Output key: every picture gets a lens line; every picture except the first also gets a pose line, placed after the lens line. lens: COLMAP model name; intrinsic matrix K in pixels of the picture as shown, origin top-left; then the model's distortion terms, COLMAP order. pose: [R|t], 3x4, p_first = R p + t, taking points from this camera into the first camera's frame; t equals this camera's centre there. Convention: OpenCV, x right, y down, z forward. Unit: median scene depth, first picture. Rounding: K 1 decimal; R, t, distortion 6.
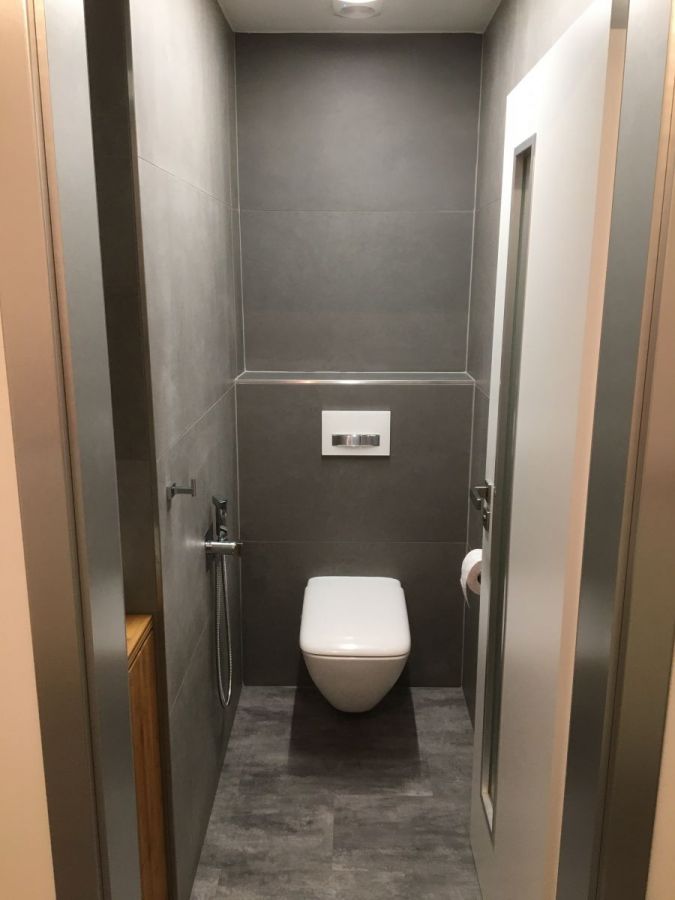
lens RADIAL K [[752.2, 0, 332.2], [0, 752.2, 451.9], [0, 0, 1]] dist [0.086773, -0.122457]
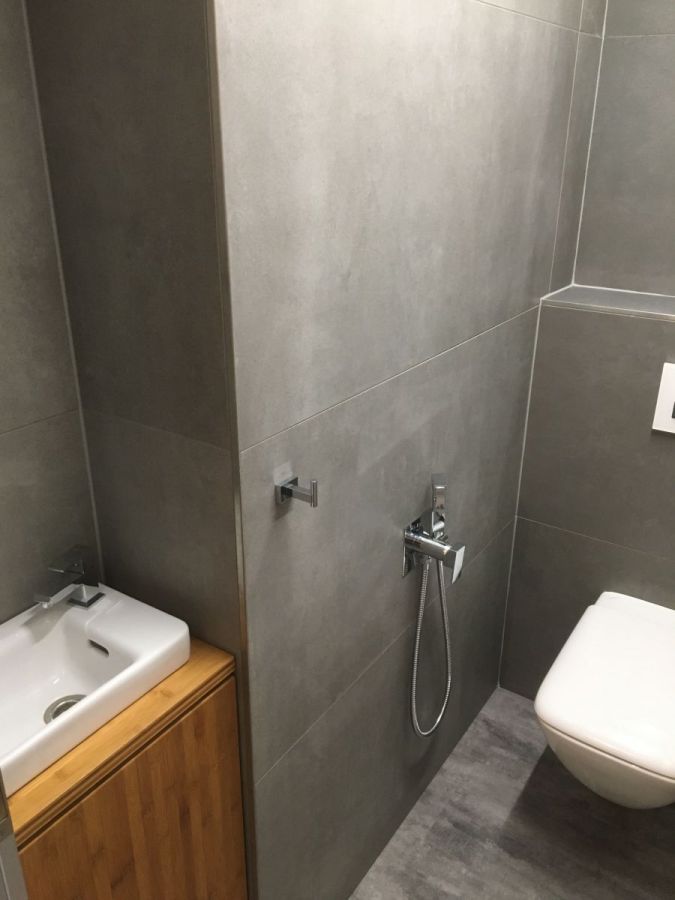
lens RADIAL K [[752.2, 0, 337.9], [0, 752.2, 452.0], [0, 0, 1]] dist [0.086773, -0.122457]
pose [[0.839180, 0.217382, -0.498520, 0.096307], [-0.130208, 0.970291, 0.203915, -0.079458], [0.528037, -0.106210, 0.842553, 0.303526]]
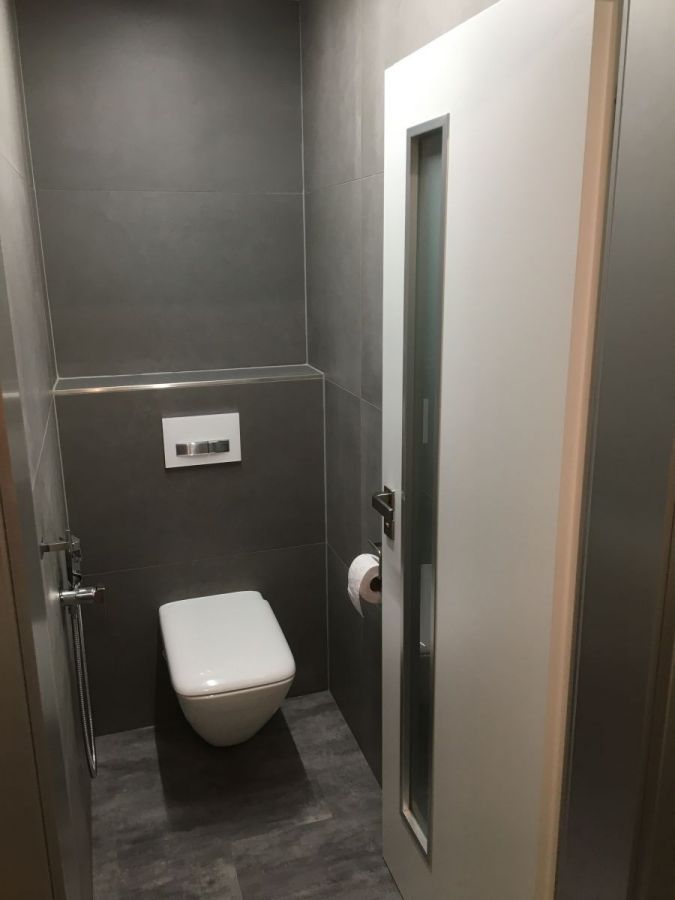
lens RADIAL K [[752.2, 0, 332.8], [0, 752.2, 453.0], [0, 0, 1]] dist [0.086773, -0.122457]
pose [[0.947575, -0.097895, 0.304169, -0.100439], [0.088727, 0.995090, 0.043852, -0.036562], [-0.306969, -0.014565, 0.951608, 0.093985]]
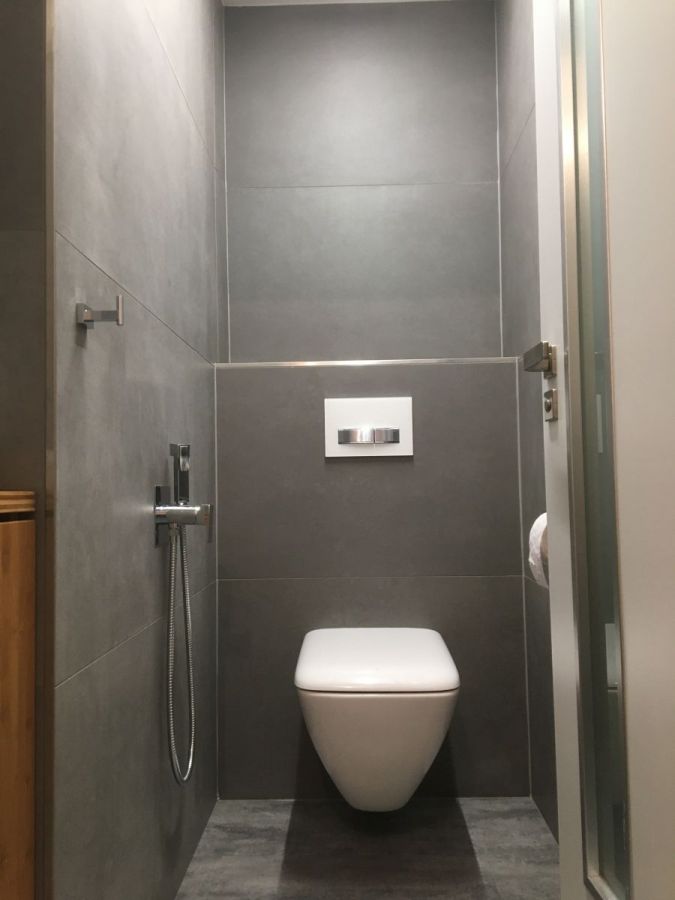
lens RADIAL K [[752.2, 0, 331.3], [0, 752.2, 452.2], [0, 0, 1]] dist [0.086773, -0.122457]
pose [[0.999765, -0.019117, -0.010251, 0.000546], [0.015525, 0.960640, -0.277363, 0.223520], [0.015150, 0.277138, 0.960711, 0.267652]]
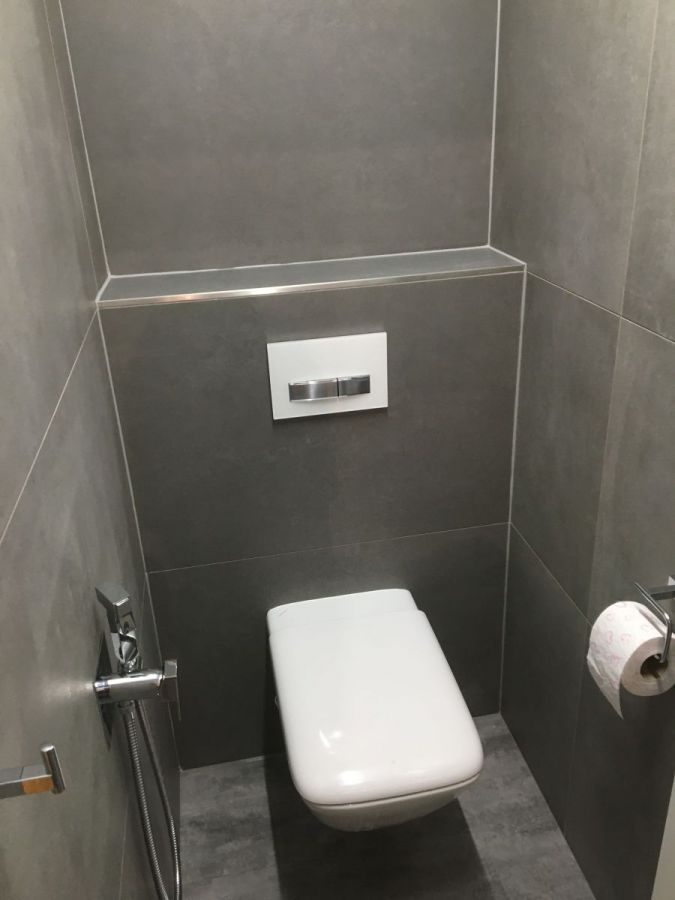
lens RADIAL K [[752.2, 0, 336.7], [0, 752.2, 452.5], [0, 0, 1]] dist [0.086773, -0.122457]
pose [[0.978128, -0.128220, 0.163784, -0.066759], [0.093667, 0.974571, 0.203565, -0.087830], [-0.185720, -0.183771, 0.965265, 0.449490]]
